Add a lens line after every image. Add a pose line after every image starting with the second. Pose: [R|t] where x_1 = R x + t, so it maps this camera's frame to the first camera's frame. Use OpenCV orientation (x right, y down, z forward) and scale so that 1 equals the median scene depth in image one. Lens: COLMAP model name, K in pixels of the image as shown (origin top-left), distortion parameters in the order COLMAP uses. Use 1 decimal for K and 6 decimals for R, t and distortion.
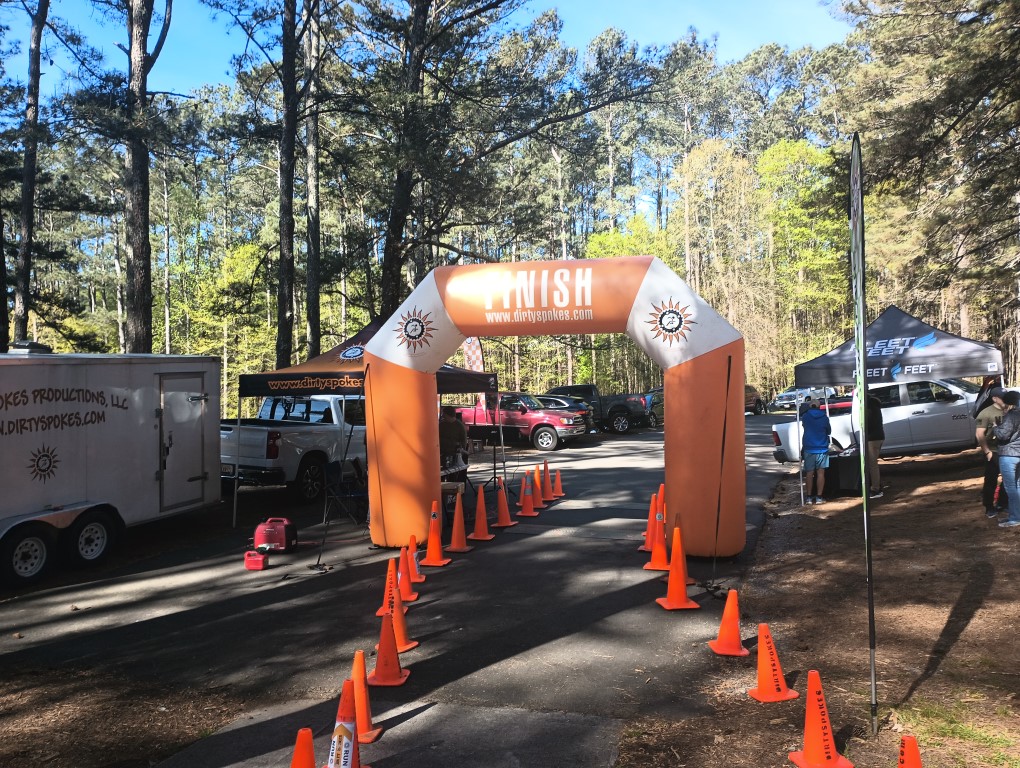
lens RADIAL K [[826.9, 0, 510.0], [0, 826.9, 384.0], [0, 0, 1]] dist [0.083323, -0.077620]
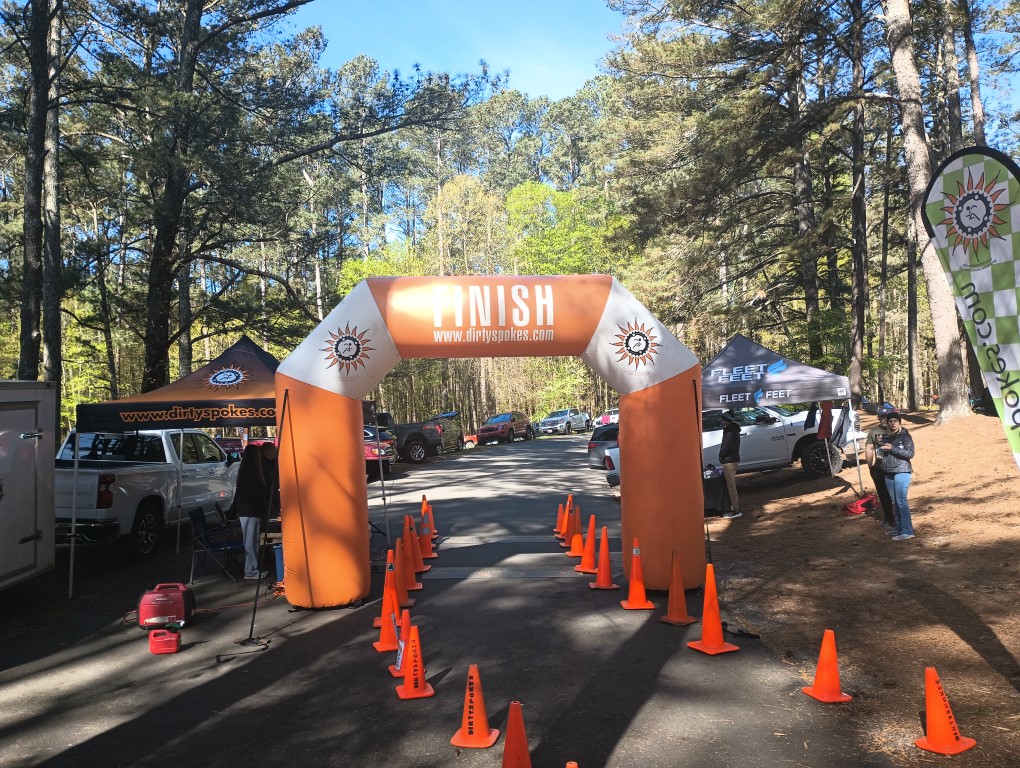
lens RADIAL K [[826.9, 0, 510.0], [0, 826.9, 384.0], [0, 0, 1]] dist [0.083323, -0.077620]
pose [[0.951081, -0.001104, 0.308941, -0.161582], [0.011652, 0.999410, -0.032300, -0.000027], [-0.308723, 0.034319, 0.950533, 0.096823]]
